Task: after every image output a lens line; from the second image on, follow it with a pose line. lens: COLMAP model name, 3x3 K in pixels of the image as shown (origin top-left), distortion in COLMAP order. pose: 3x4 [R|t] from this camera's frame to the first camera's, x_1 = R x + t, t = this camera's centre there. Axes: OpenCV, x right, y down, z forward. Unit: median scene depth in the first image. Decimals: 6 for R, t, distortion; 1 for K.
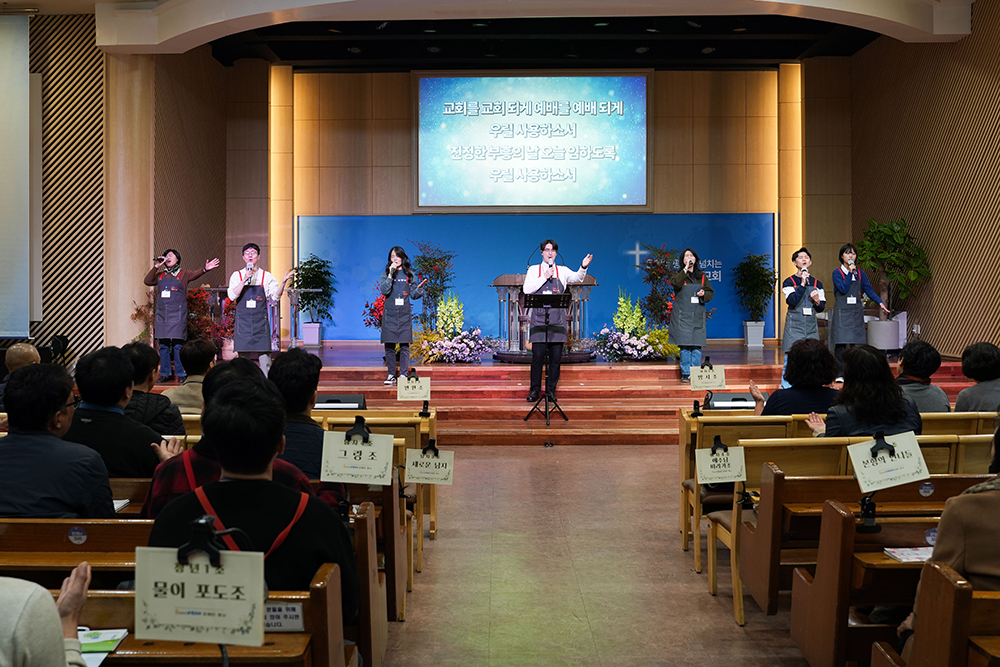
lens RADIAL K [[821.7, 0, 496.5], [0, 821.7, 331.4], [0, 0, 1]] dist [0.000023, -0.001408]
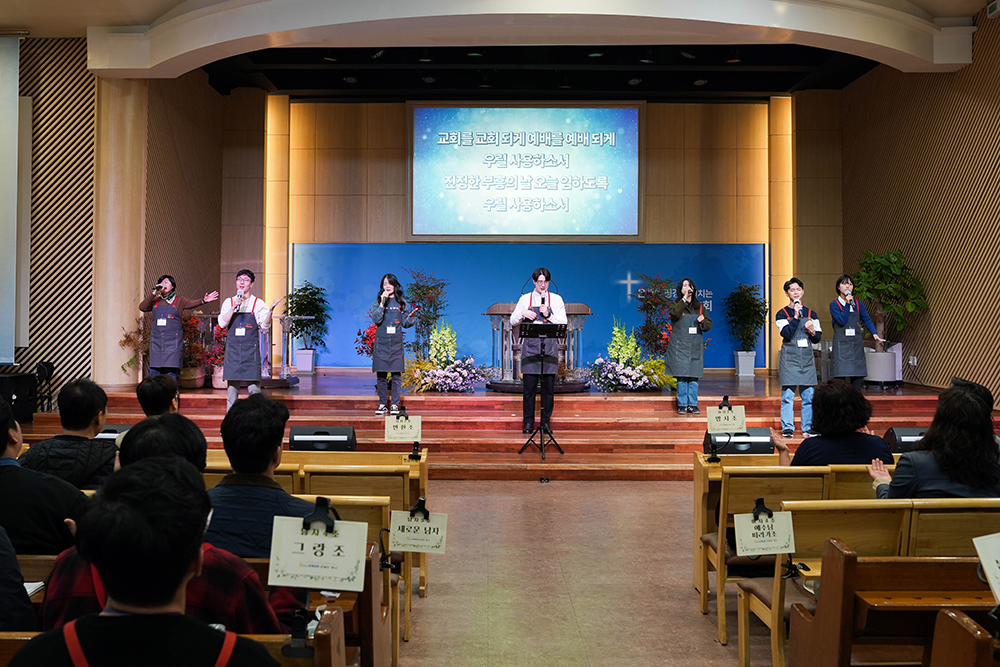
lens RADIAL K [[702.2, 0, 483.0], [0, 702.2, 338.2], [0, 0, 1]] dist [0.005617, 0.003465]
pose [[0.999975, 0.006840, 0.001812, -0.009993], [-0.006810, 0.999854, -0.015694, -0.013394], [-0.001920, 0.015681, 0.999875, 0.155014]]
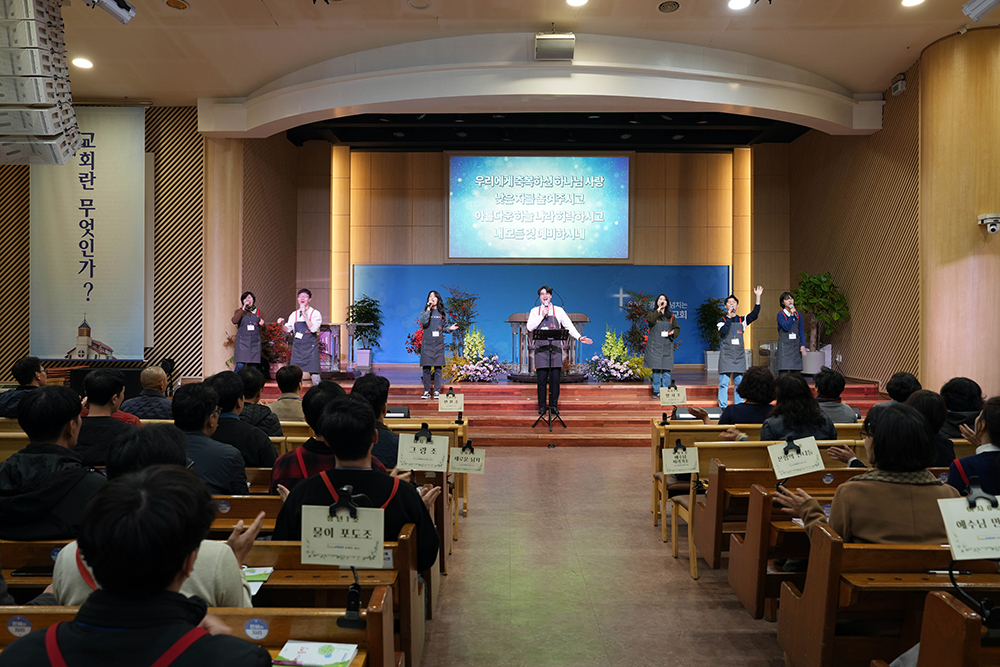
lens RADIAL K [[702.2, 0, 505.7], [0, 702.2, 349.0], [0, 0, 1]] dist [0.005617, 0.003465]
pose [[0.999950, 0.006962, 0.007202, -0.015545], [-0.006935, 0.999969, -0.003665, -0.009371], [-0.007227, 0.003615, 0.999967, -0.093074]]
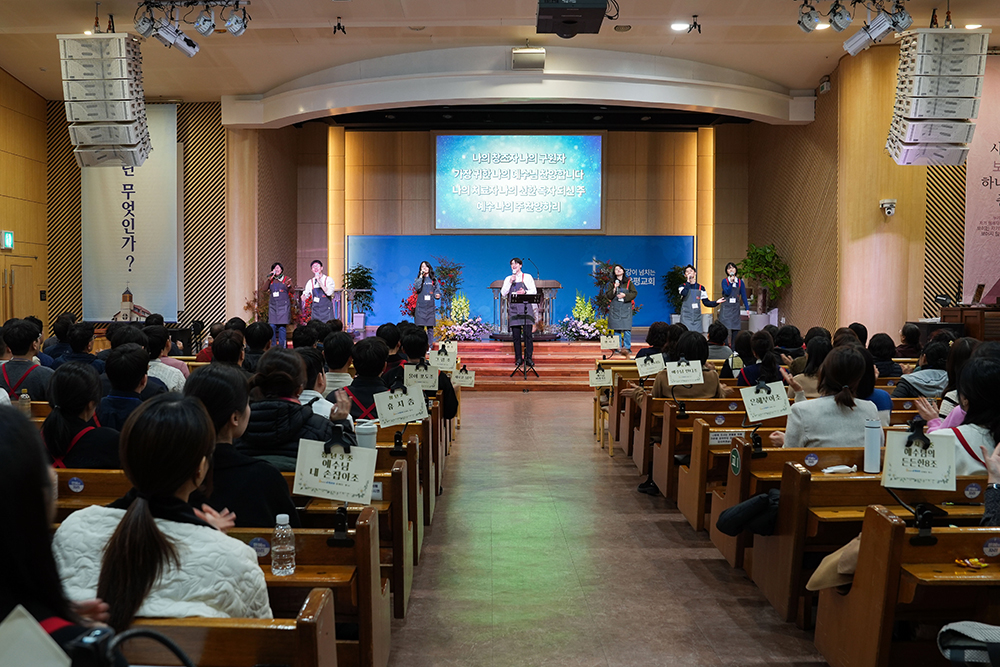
lens RADIAL K [[1291.7, 0, 459.7], [0, 1291.7, 392.9], [0, 0, 1]] dist [-0.110688, 0.000000]
pose [[0.999885, 0.006605, -0.013671, -0.025534], [-0.006042, 0.999150, 0.040771, 0.037682], [0.013929, -0.040684, 0.999075, -1.306044]]
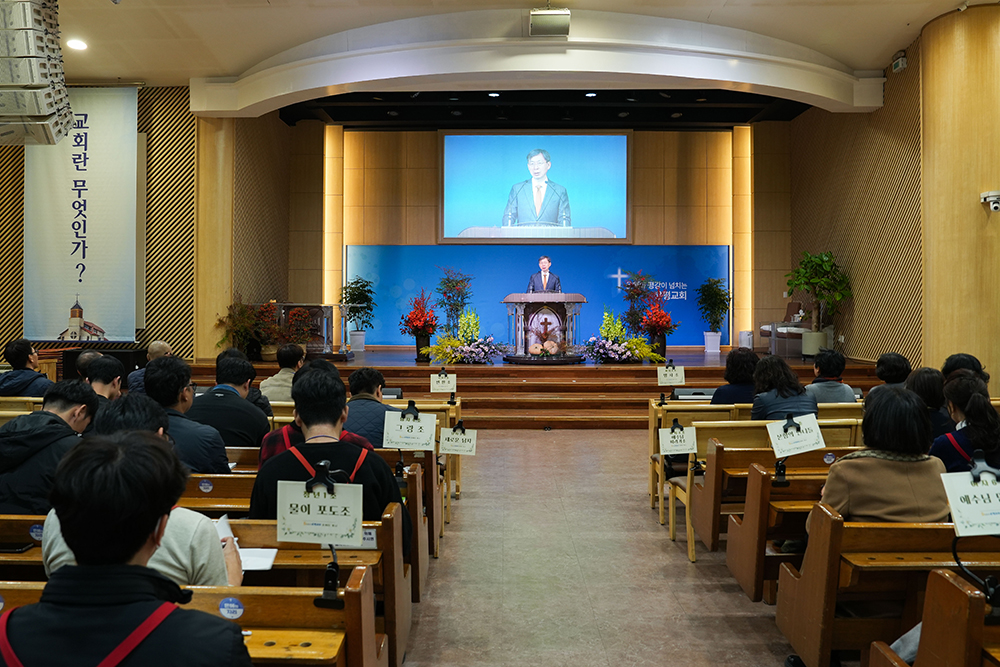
lens RADIAL K [[707.9, 0, 500.5], [0, 707.9, 334.9], [0, 0, 1]] dist [-0.019957, 0.007728]
pose [[0.999985, 0.005398, -0.001196, -0.007351], [-0.005404, 0.999972, -0.005232, -0.000370], [0.001168, 0.005239, 0.999986, -0.079422]]
